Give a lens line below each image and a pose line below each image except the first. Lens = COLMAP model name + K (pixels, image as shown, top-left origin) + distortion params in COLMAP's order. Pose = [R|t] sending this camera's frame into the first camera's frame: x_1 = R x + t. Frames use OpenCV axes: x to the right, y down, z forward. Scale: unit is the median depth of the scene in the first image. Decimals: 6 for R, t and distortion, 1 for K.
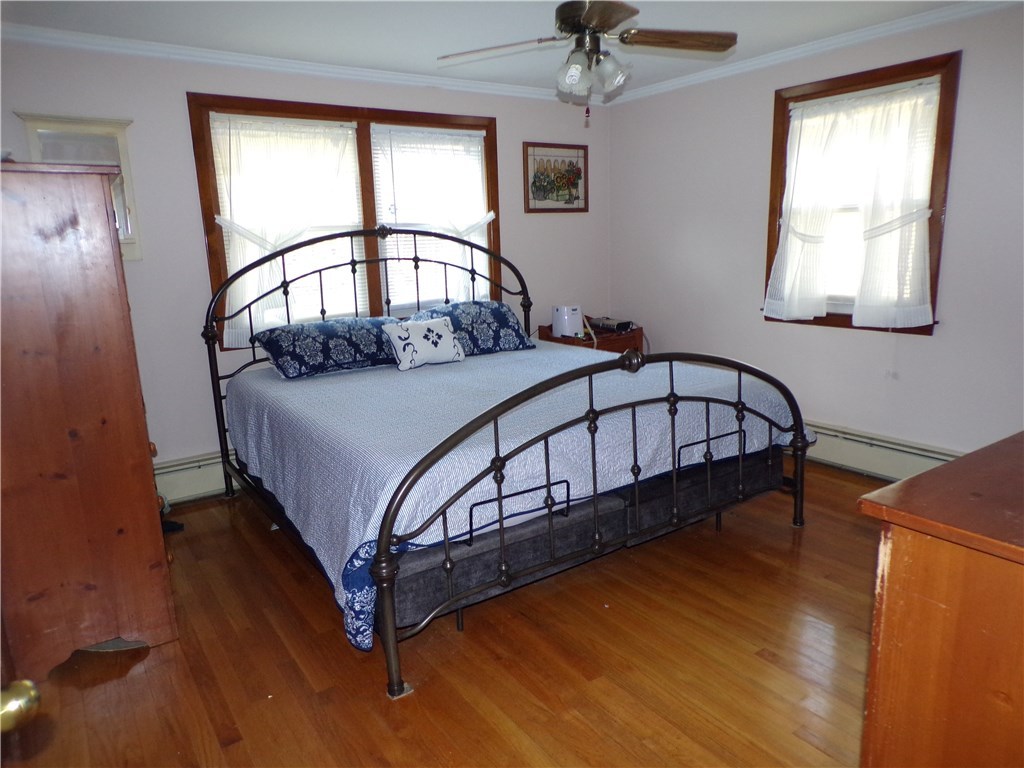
lens RADIAL K [[687.0, 0, 513.9], [0, 687.0, 386.7], [0, 0, 1]] dist [0.003949, -0.001744]
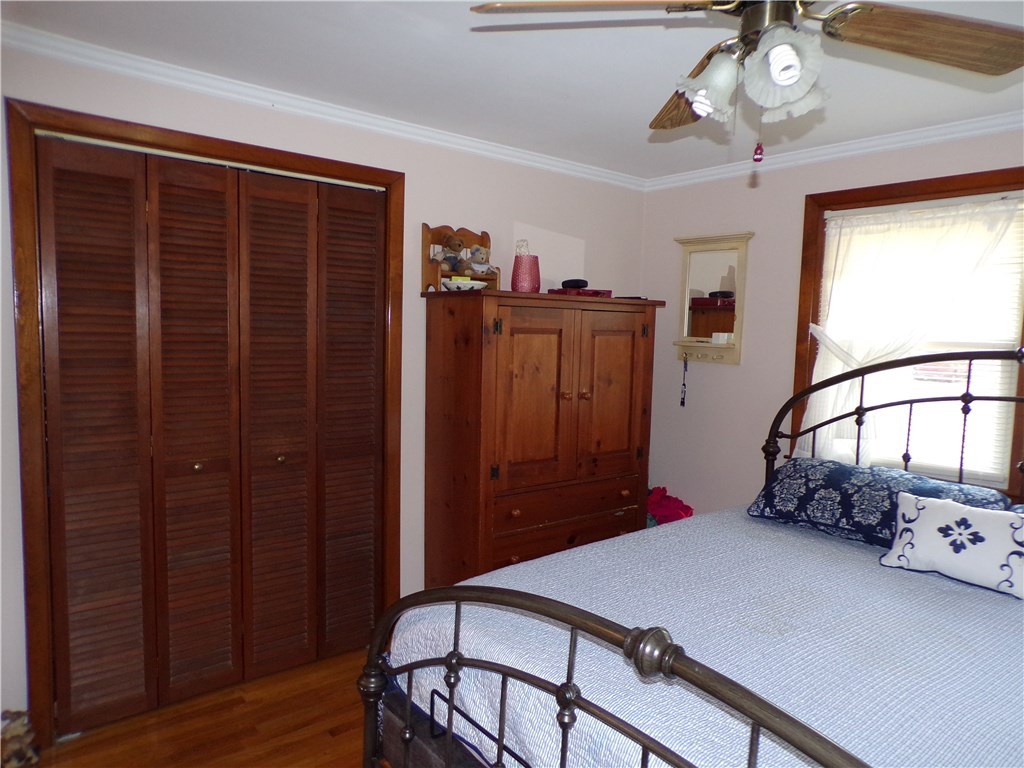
lens RADIAL K [[687.0, 0, 514.9], [0, 687.0, 382.2], [0, 0, 1]] dist [0.003949, -0.001744]
pose [[0.114656, 0.114493, -0.986785, 0.409828], [-0.249911, 0.964714, 0.082894, -0.153121], [0.961457, 0.237104, 0.139223, 0.519959]]
